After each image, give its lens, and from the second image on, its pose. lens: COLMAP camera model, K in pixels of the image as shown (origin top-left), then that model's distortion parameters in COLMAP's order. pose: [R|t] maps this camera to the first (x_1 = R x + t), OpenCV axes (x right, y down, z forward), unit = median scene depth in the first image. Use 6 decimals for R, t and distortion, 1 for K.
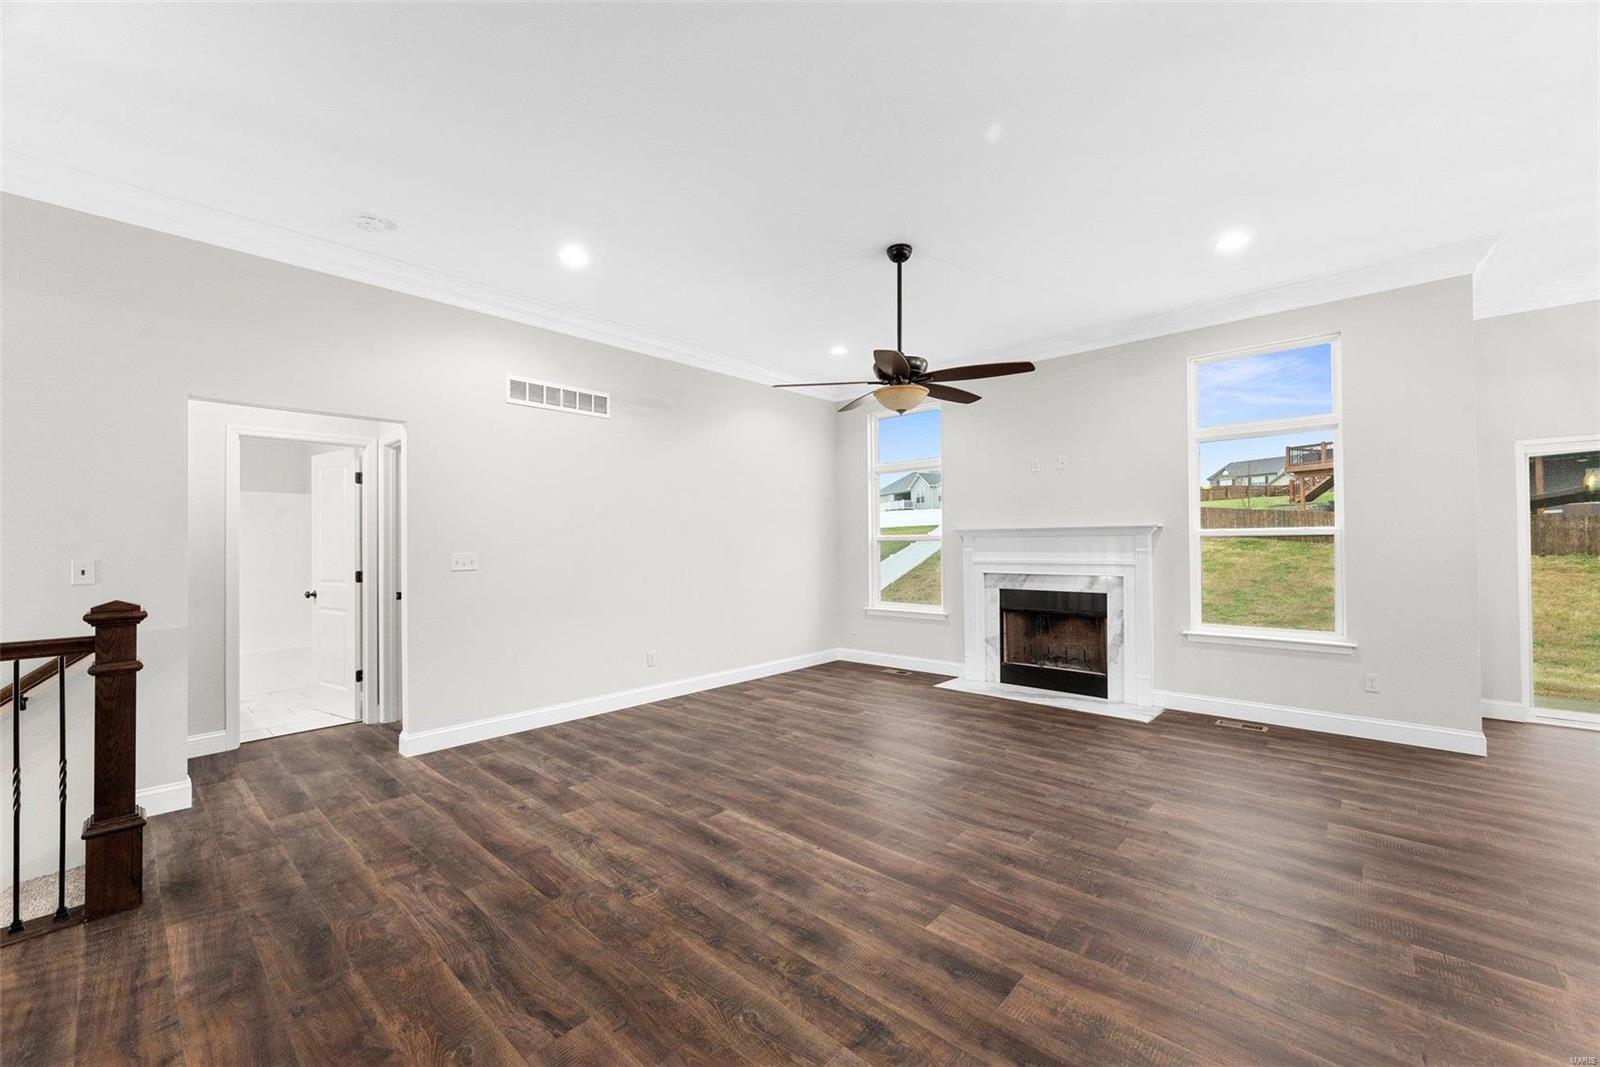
lens RADIAL K [[633.5, 0, 794.1], [0, 633.5, 530.5], [0, 0, 1]] dist [-0.003222, 0.000094]
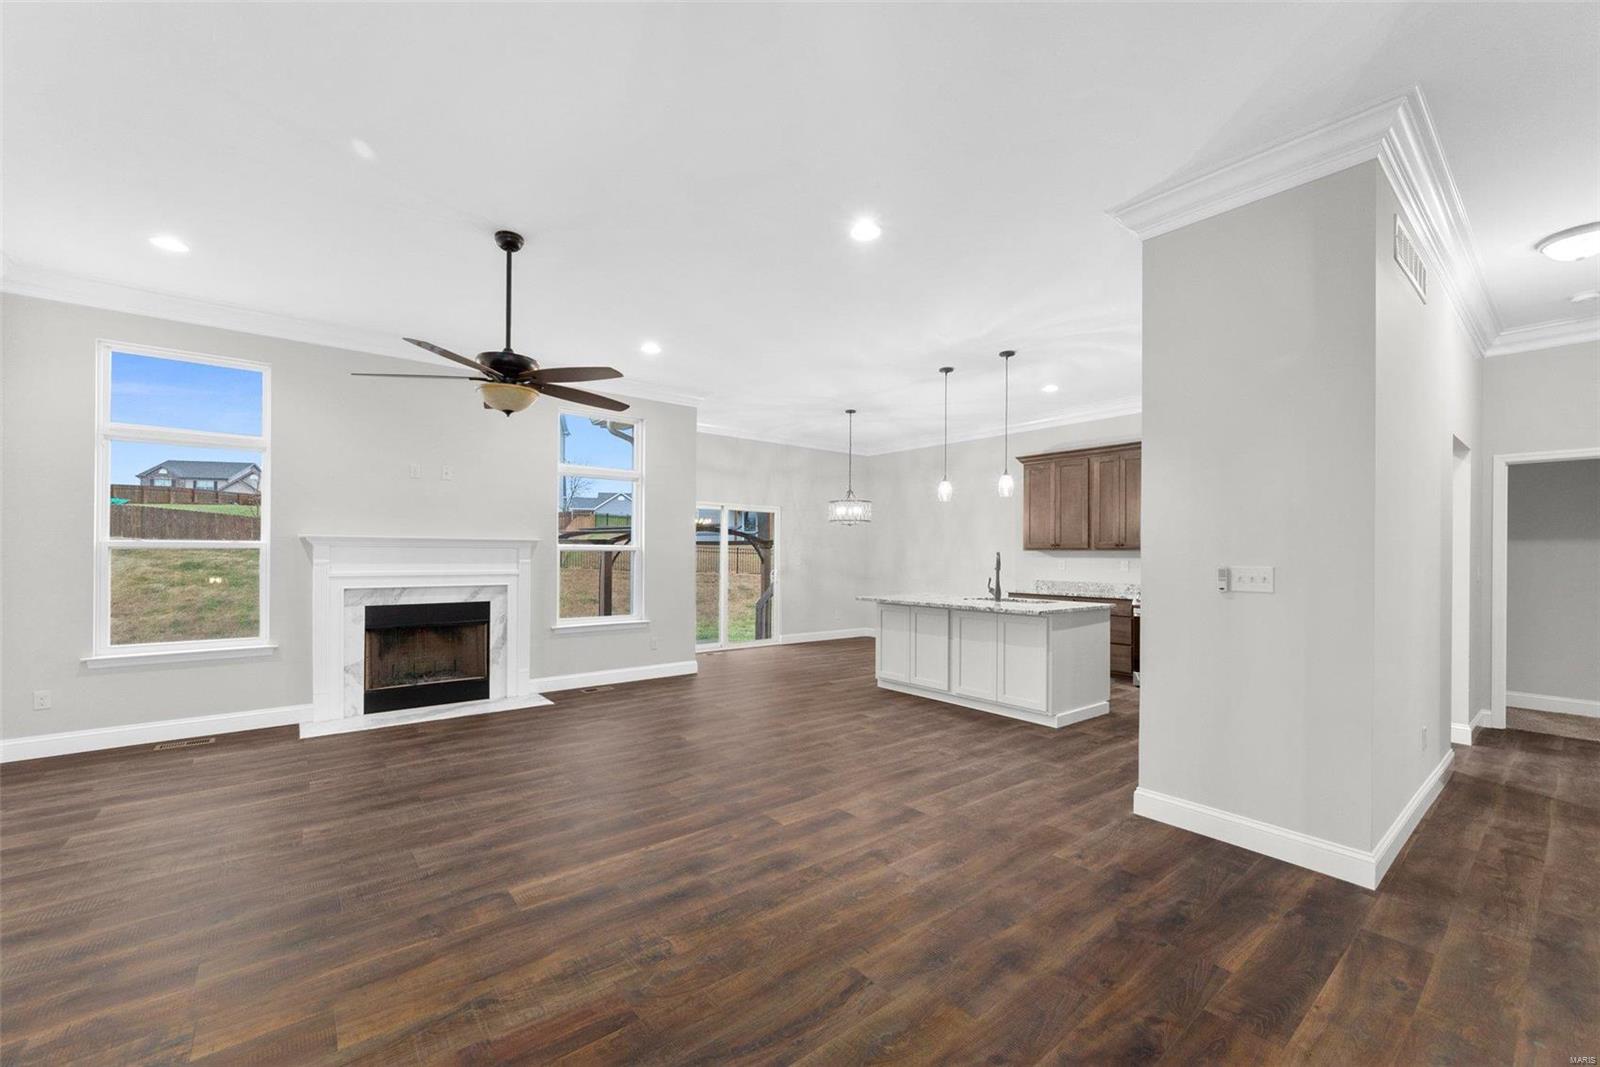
lens RADIAL K [[633.5, 0, 802.1], [0, 633.5, 561.7], [0, 0, 1]] dist [-0.003222, 0.000094]
pose [[0.147487, -0.002747, 0.989060, -0.570753], [-0.027716, 0.999592, 0.006909, 0.010576], [-0.988676, -0.028431, 0.147351, 0.364423]]
